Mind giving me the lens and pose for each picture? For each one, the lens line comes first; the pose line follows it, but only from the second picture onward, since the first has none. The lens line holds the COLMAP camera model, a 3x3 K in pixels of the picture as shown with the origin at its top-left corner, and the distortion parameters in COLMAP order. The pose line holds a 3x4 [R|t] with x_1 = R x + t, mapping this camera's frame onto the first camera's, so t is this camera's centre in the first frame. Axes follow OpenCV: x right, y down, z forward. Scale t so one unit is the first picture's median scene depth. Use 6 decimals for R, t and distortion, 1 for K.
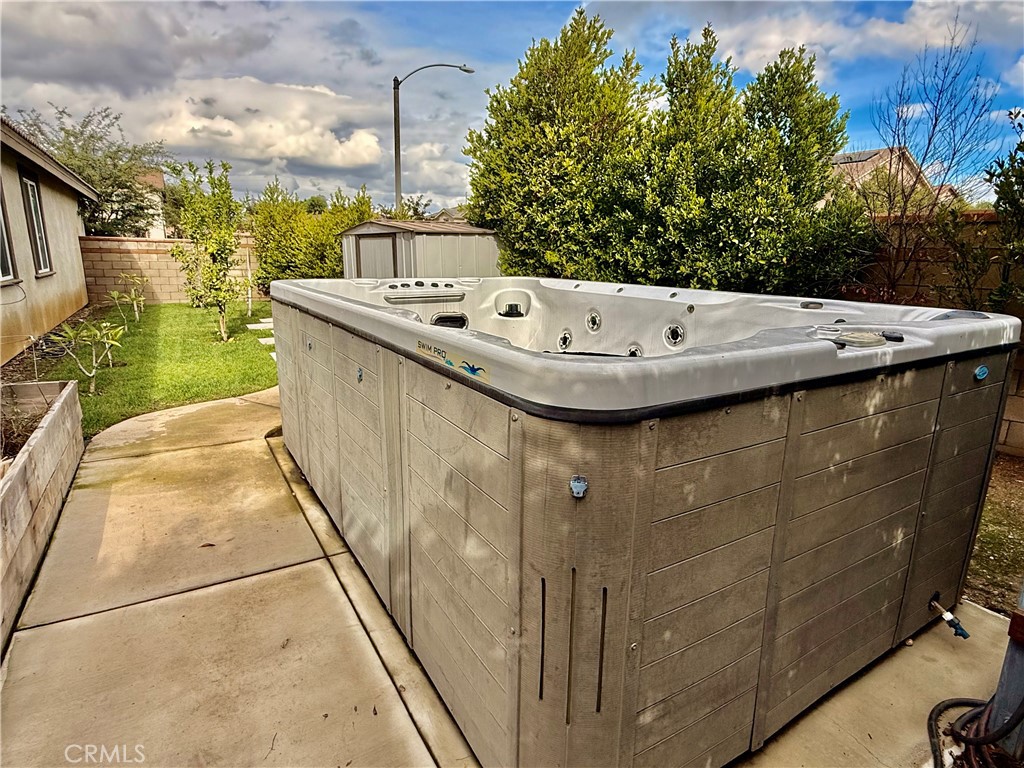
lens RADIAL K [[559.5, 0, 510.4], [0, 559.5, 381.7], [0, 0, 1]] dist [0.003459, 0.000872]
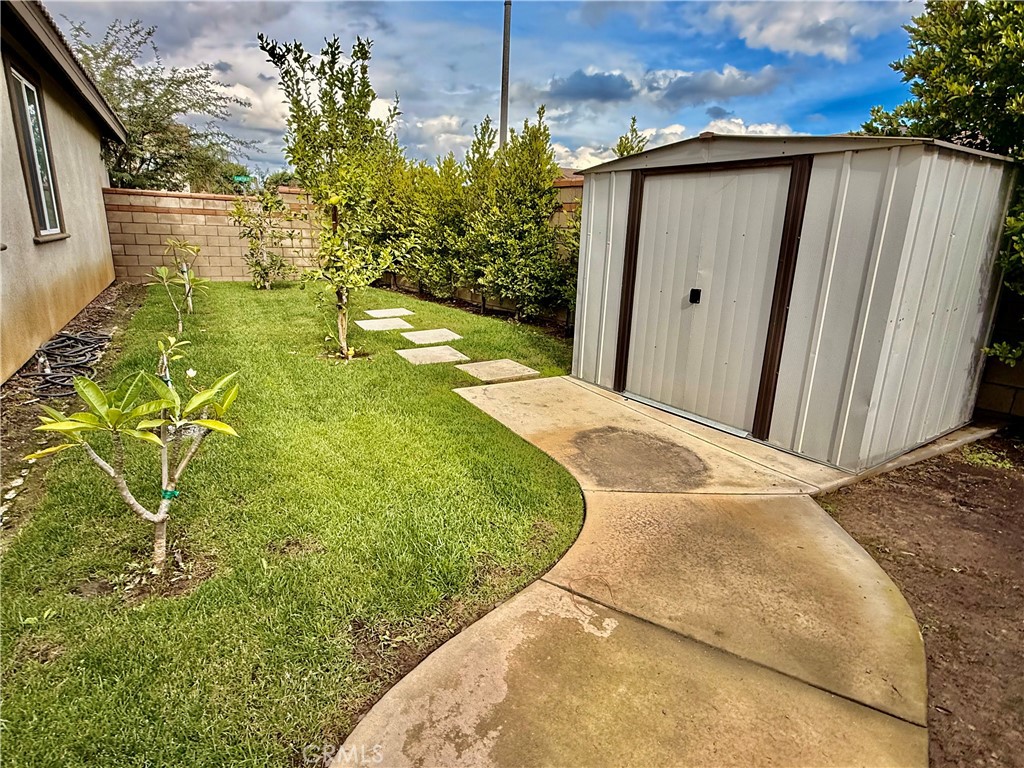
lens RADIAL K [[559.5, 0, 514.9], [0, 559.5, 382.4], [0, 0, 1]] dist [0.003459, 0.000872]
pose [[0.999533, 0.025500, -0.016858, -0.210303], [-0.024801, 0.998874, 0.040455, -0.047777], [0.017871, -0.040018, 0.999039, 0.265476]]
